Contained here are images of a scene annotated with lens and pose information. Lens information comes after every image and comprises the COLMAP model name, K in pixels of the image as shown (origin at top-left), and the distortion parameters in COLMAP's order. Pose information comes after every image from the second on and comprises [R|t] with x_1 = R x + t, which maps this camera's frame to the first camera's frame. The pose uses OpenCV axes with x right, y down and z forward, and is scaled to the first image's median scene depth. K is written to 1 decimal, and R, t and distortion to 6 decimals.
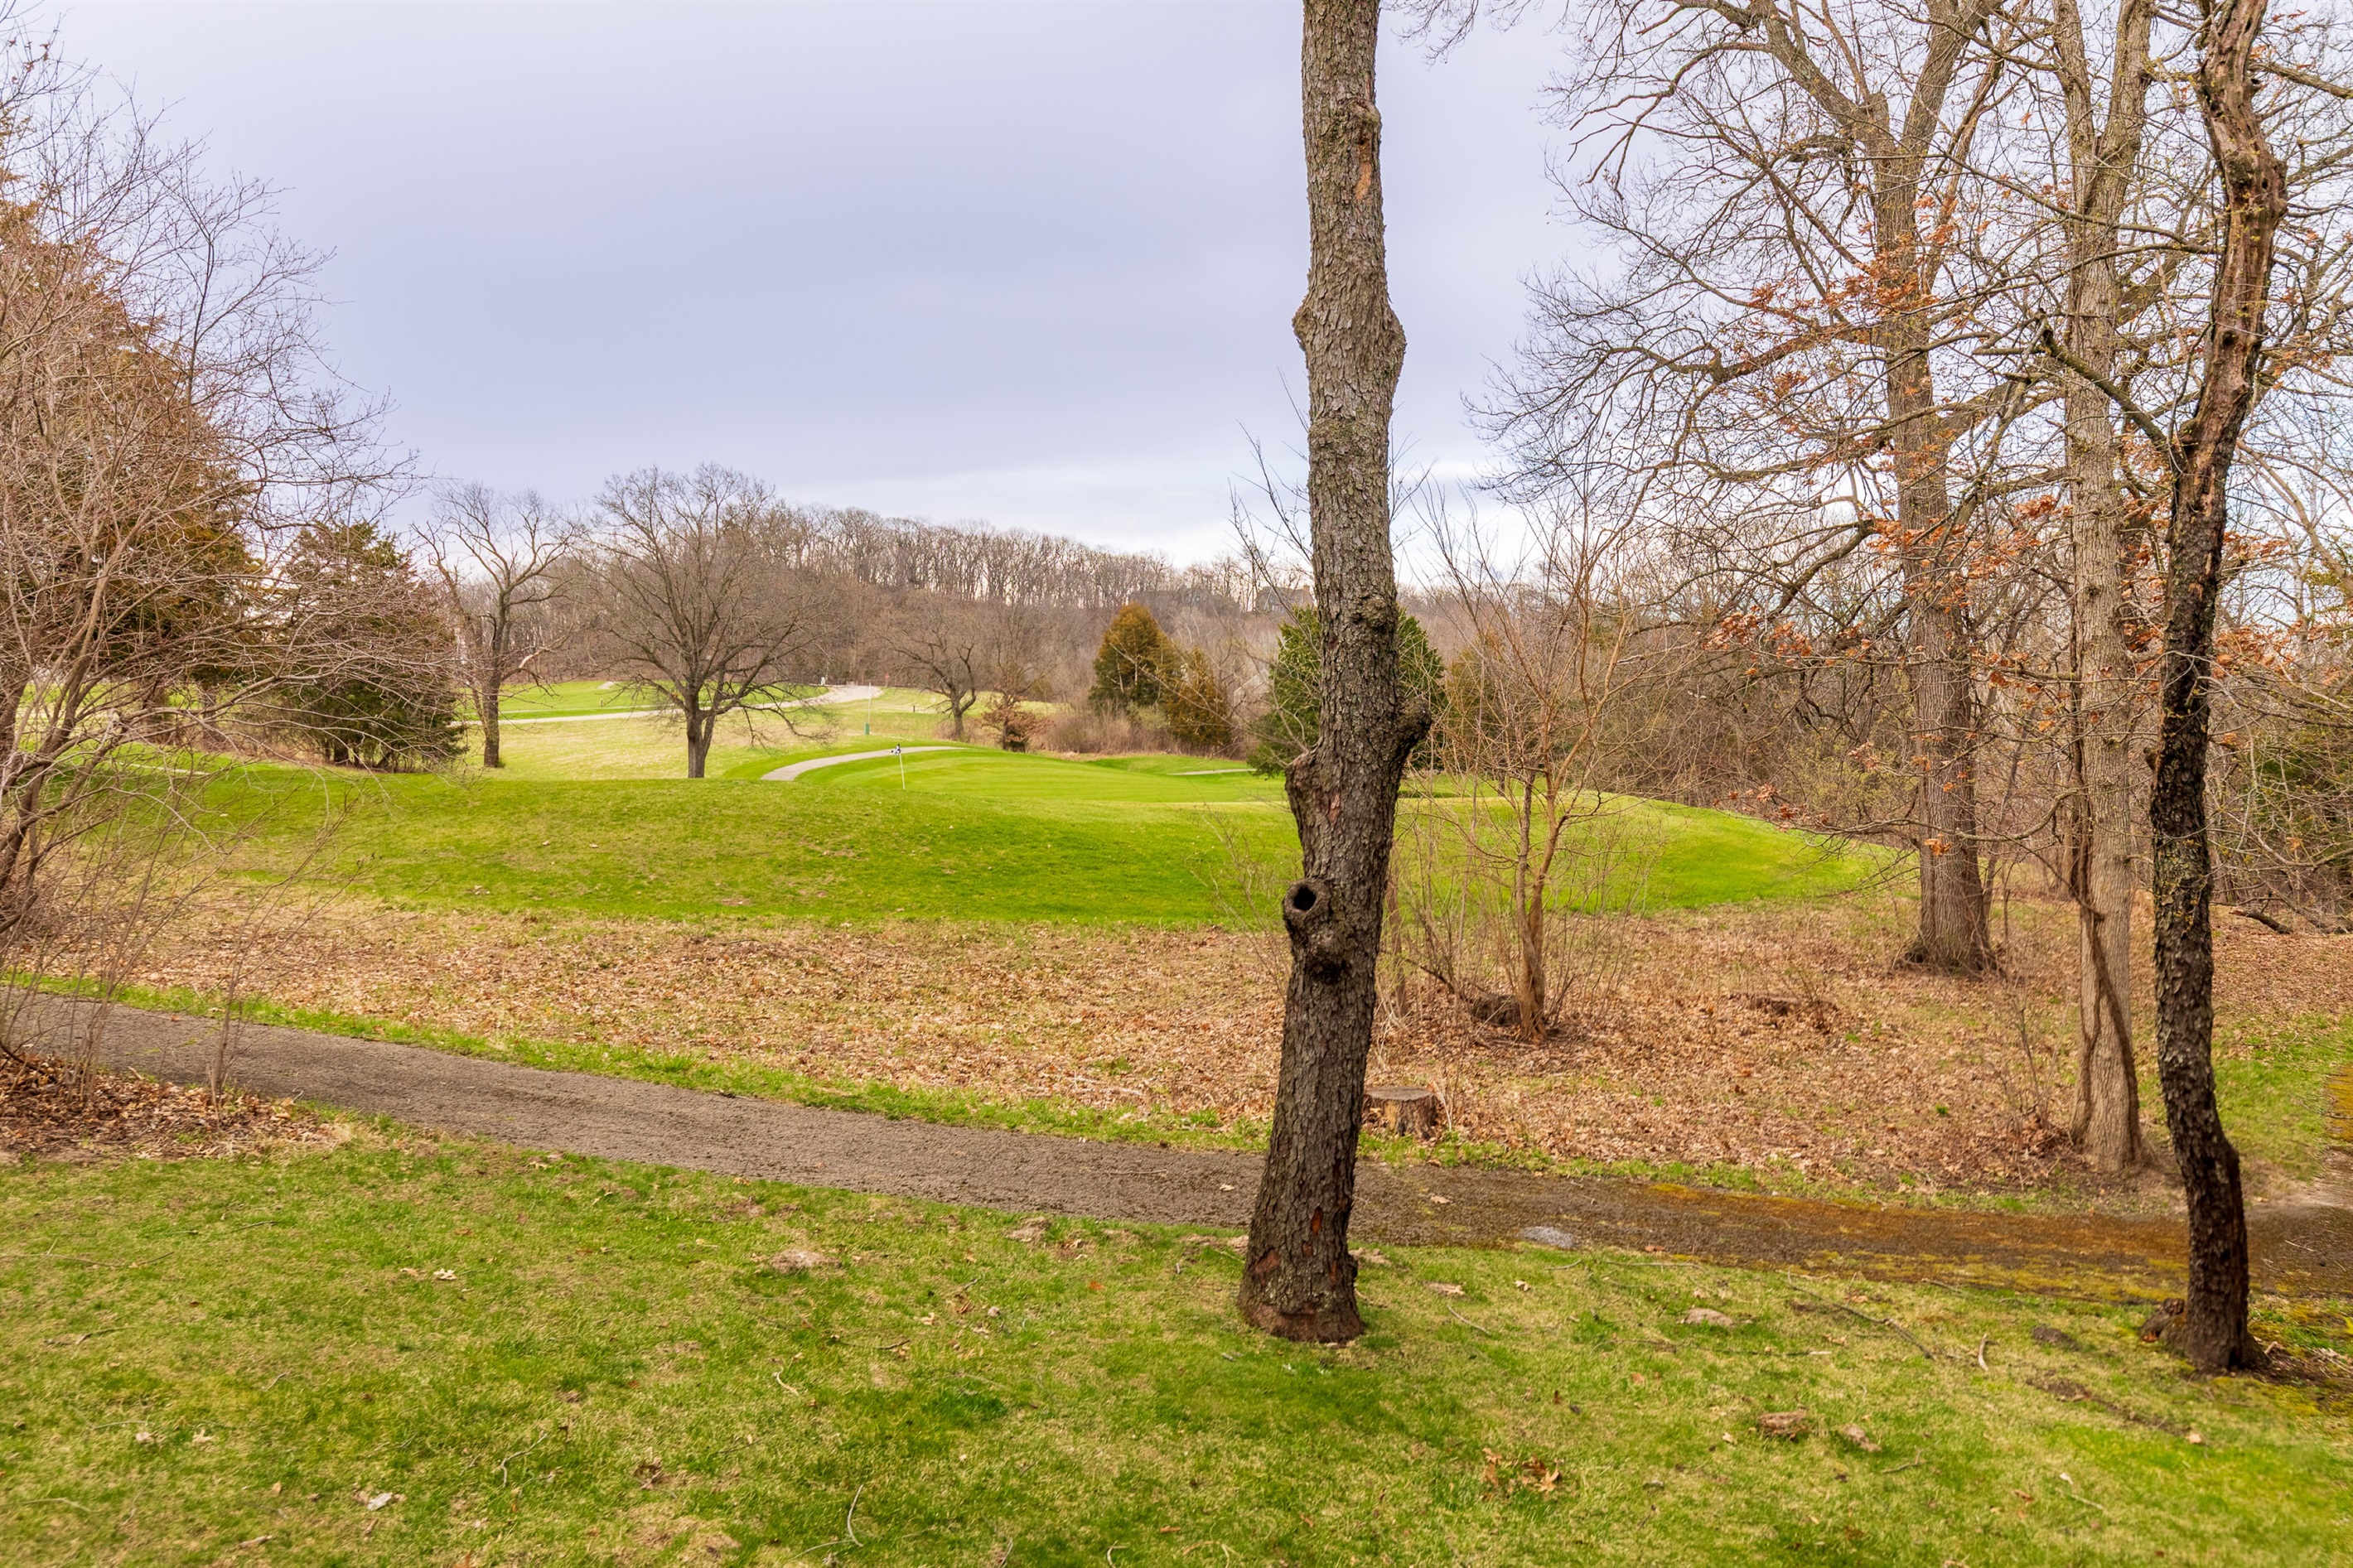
lens RADIAL K [[1849.4, 0, 1176.5], [0, 1849.4, 784.0], [0, 0, 1]] dist [0.006478, 0.002024]
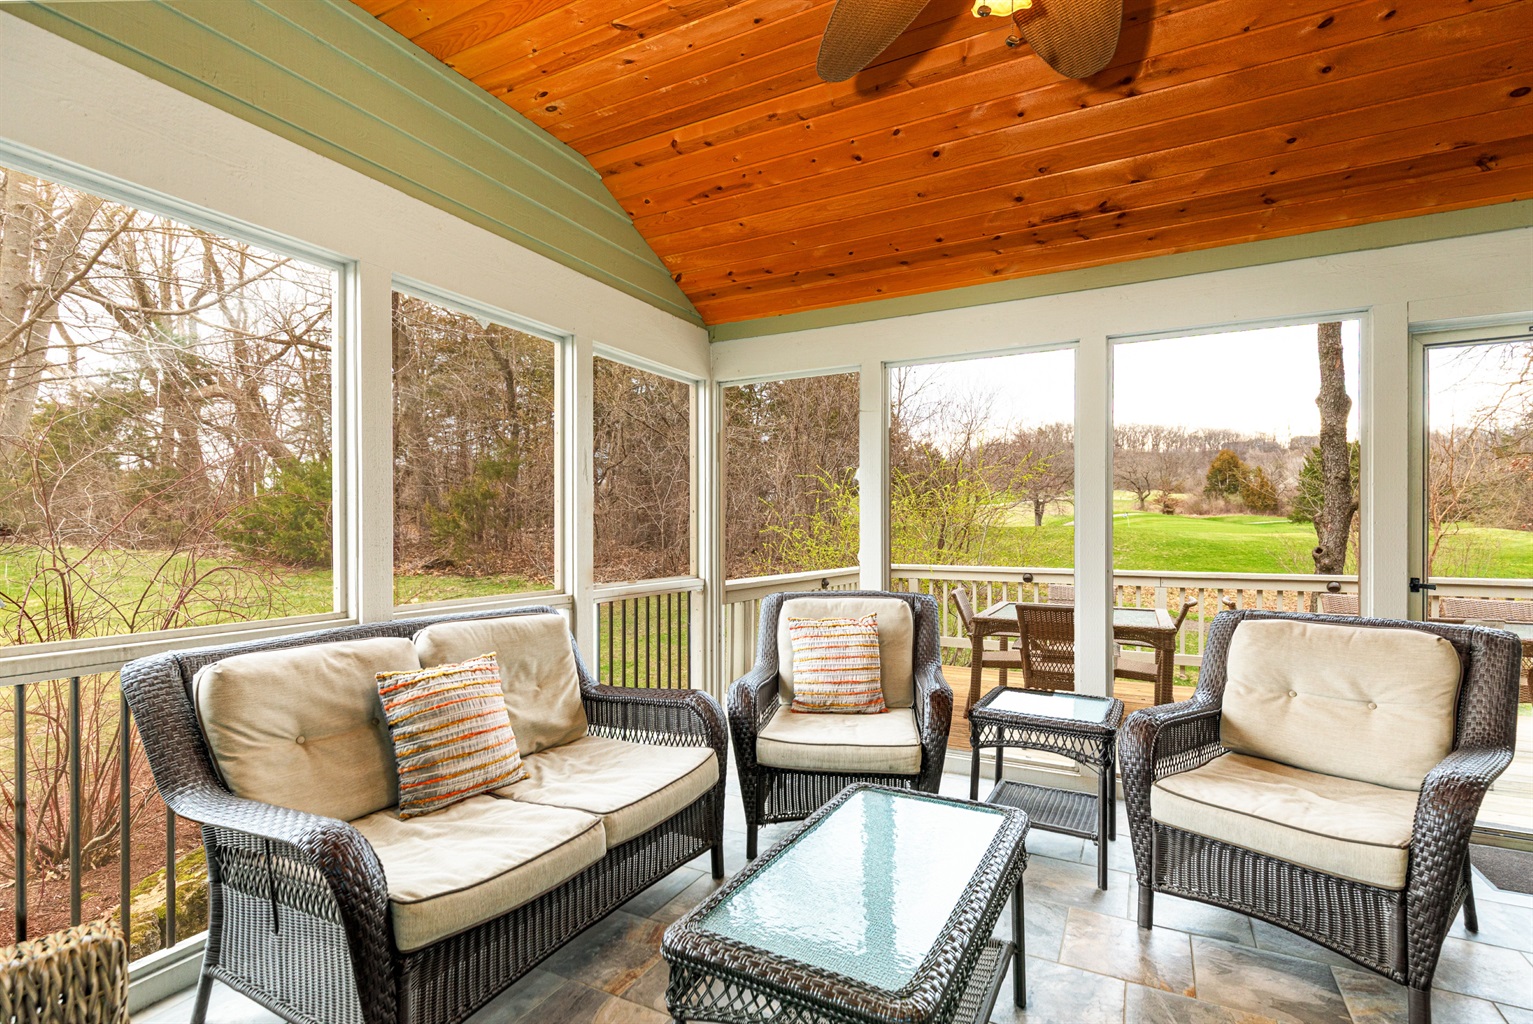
lens RADIAL K [[732.1, 0, 768.7], [0, 732.1, 533.1], [0, 0, 1]] dist [0.000354, -0.000190]
pose [[0.838848, -0.005162, -0.544341, -0.021254], [0.007043, 0.999974, 0.001370, 0.005131], [0.544320, -0.004983, 0.838863, -0.307853]]
